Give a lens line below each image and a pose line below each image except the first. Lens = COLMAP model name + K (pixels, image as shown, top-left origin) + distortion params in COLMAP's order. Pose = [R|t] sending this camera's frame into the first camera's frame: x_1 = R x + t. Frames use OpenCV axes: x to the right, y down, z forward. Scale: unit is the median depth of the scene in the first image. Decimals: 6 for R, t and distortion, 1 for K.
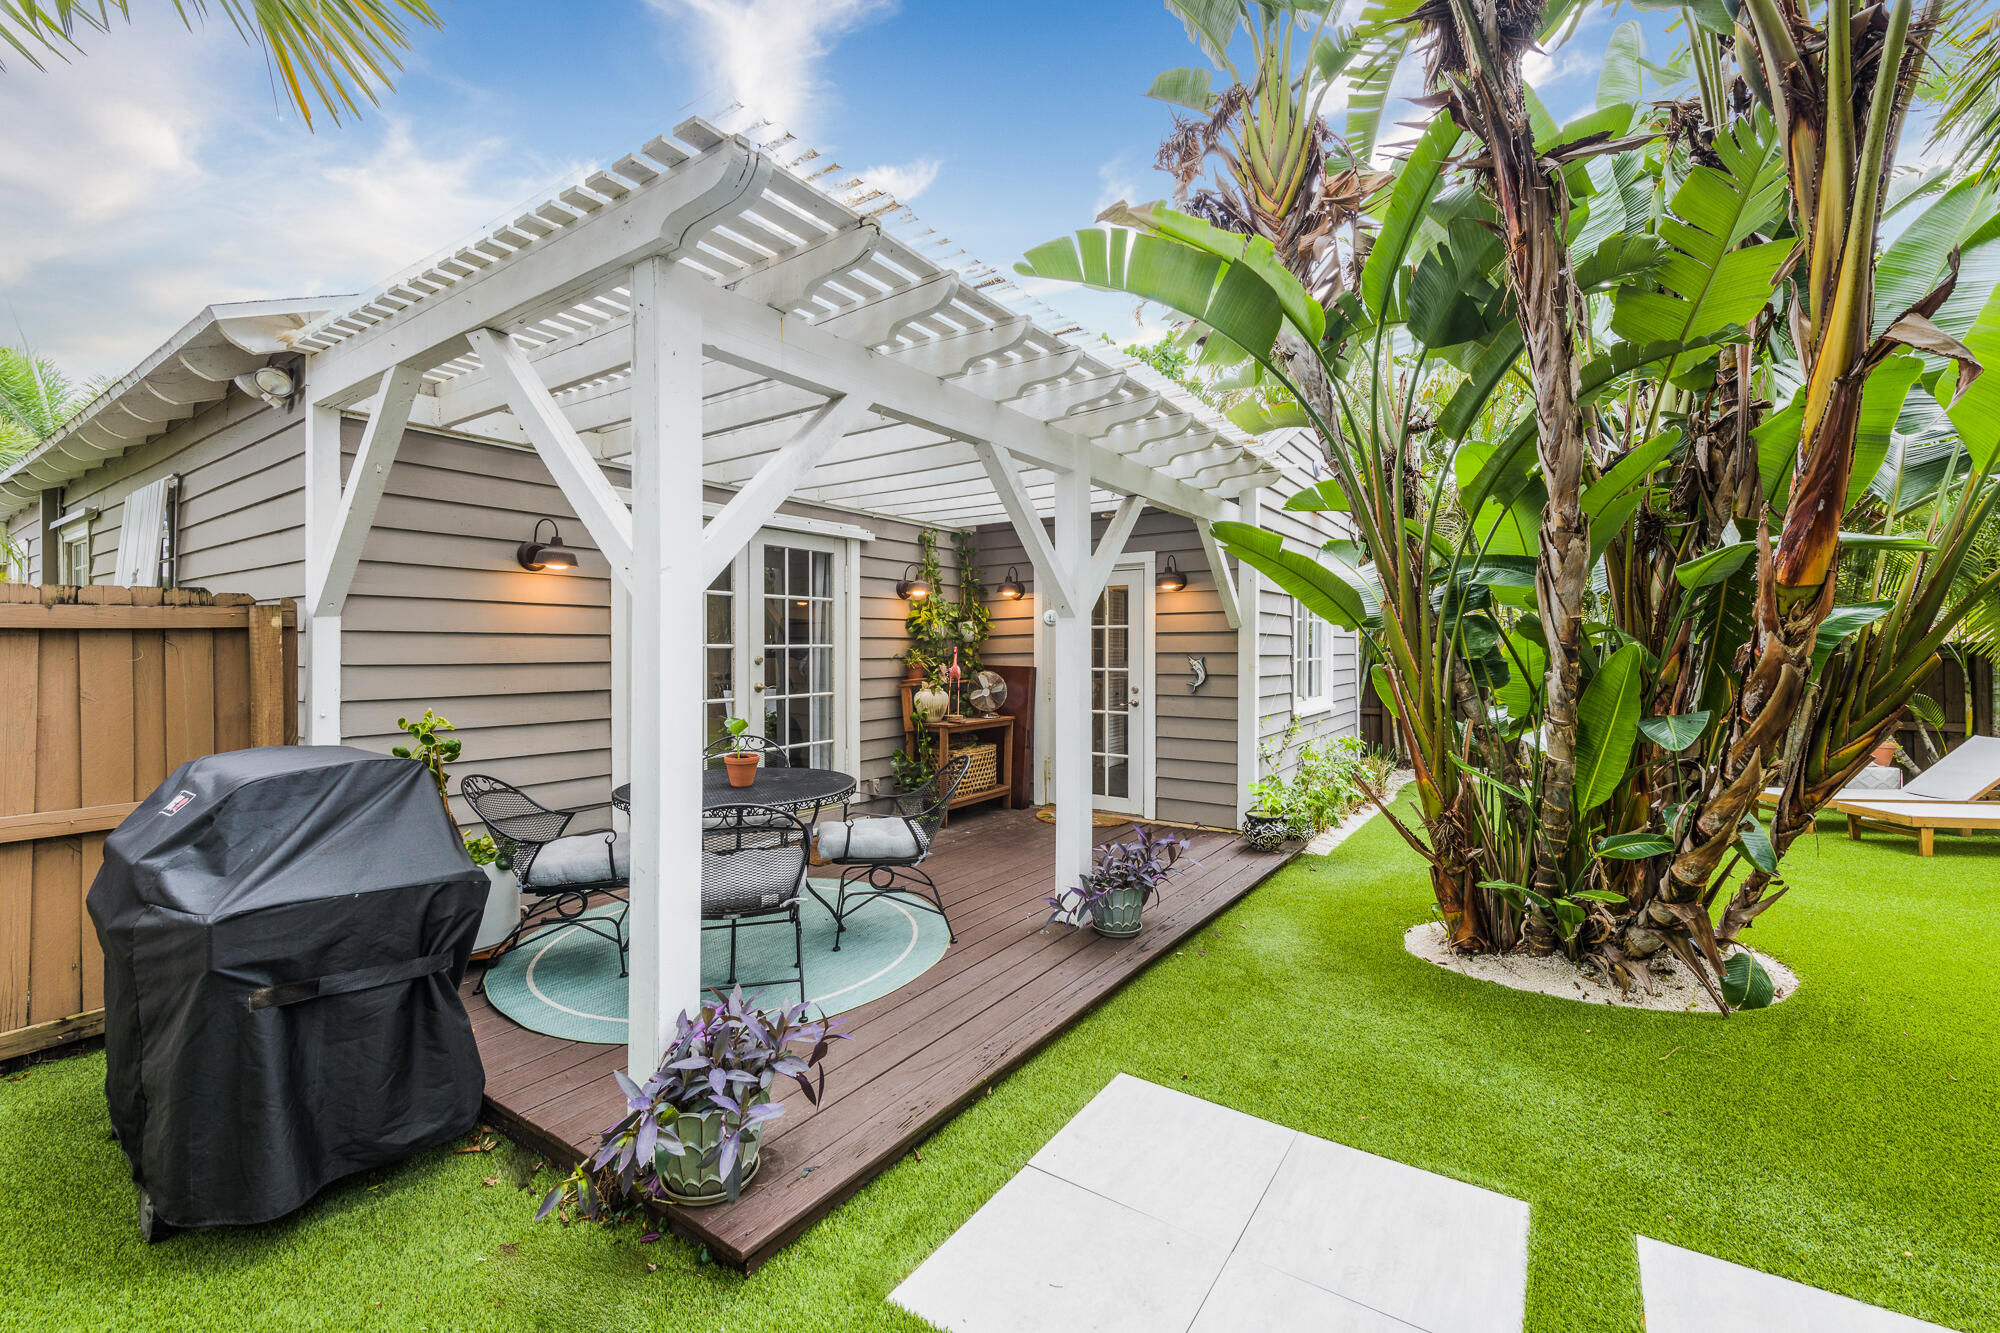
lens RADIAL K [[861.5, 0, 1017.9], [0, 861.5, 637.0], [0, 0, 1]] dist [-0.003077, 0.000169]
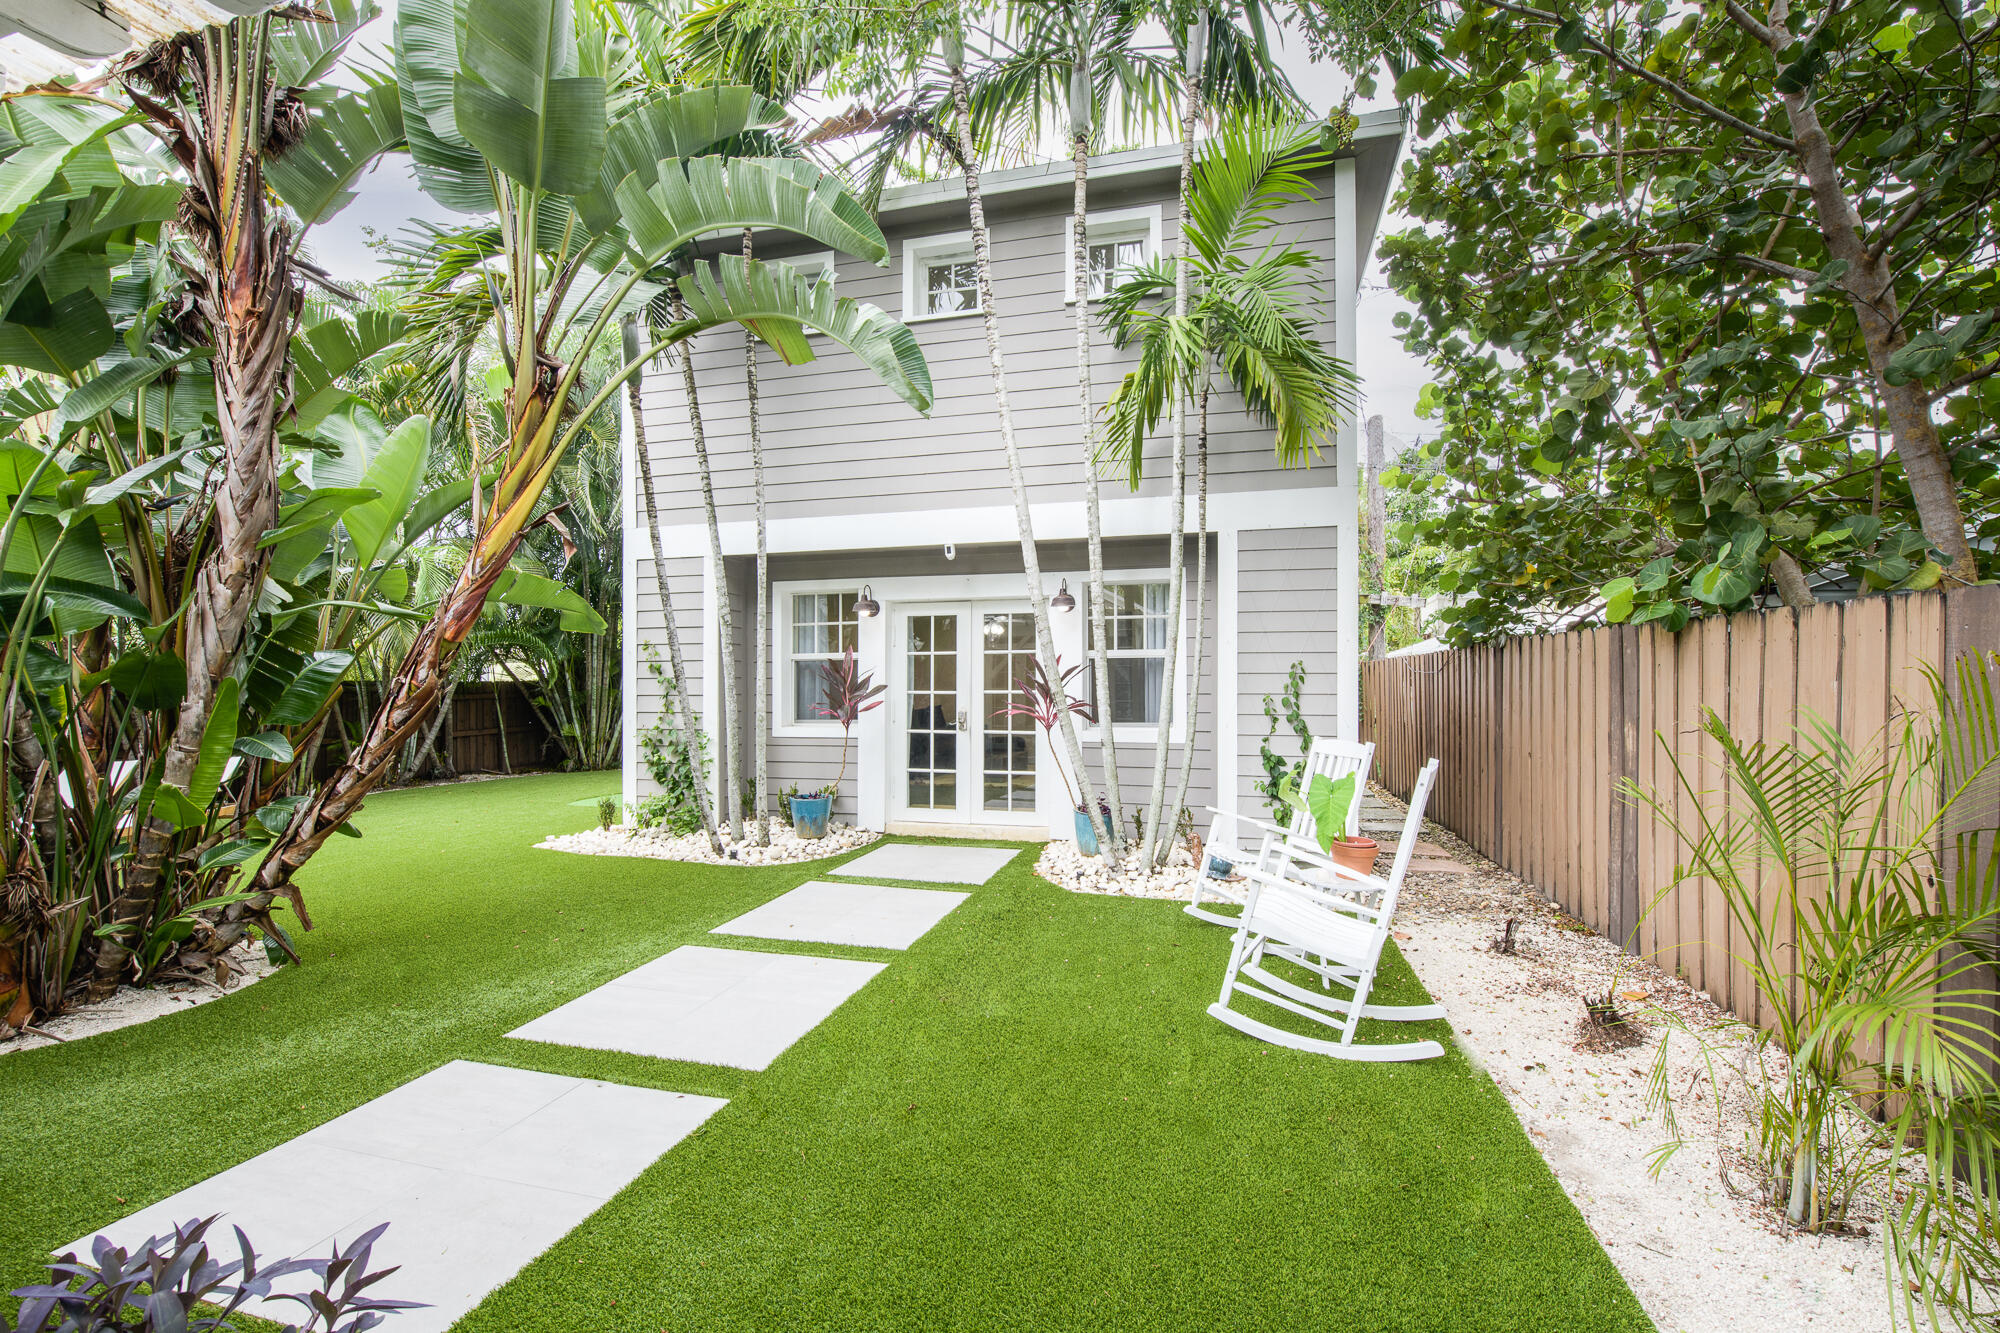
lens RADIAL K [[807.3, 0, 1003.6], [0, 807.3, 699.8], [0, 0, 1]] dist [0.001397, 0.000524]
pose [[-0.372136, -0.000883, 0.928178, -0.733426], [0.001885, 0.999997, 0.001708, 0.041235], [-0.928176, 0.002385, -0.372133, 0.476121]]
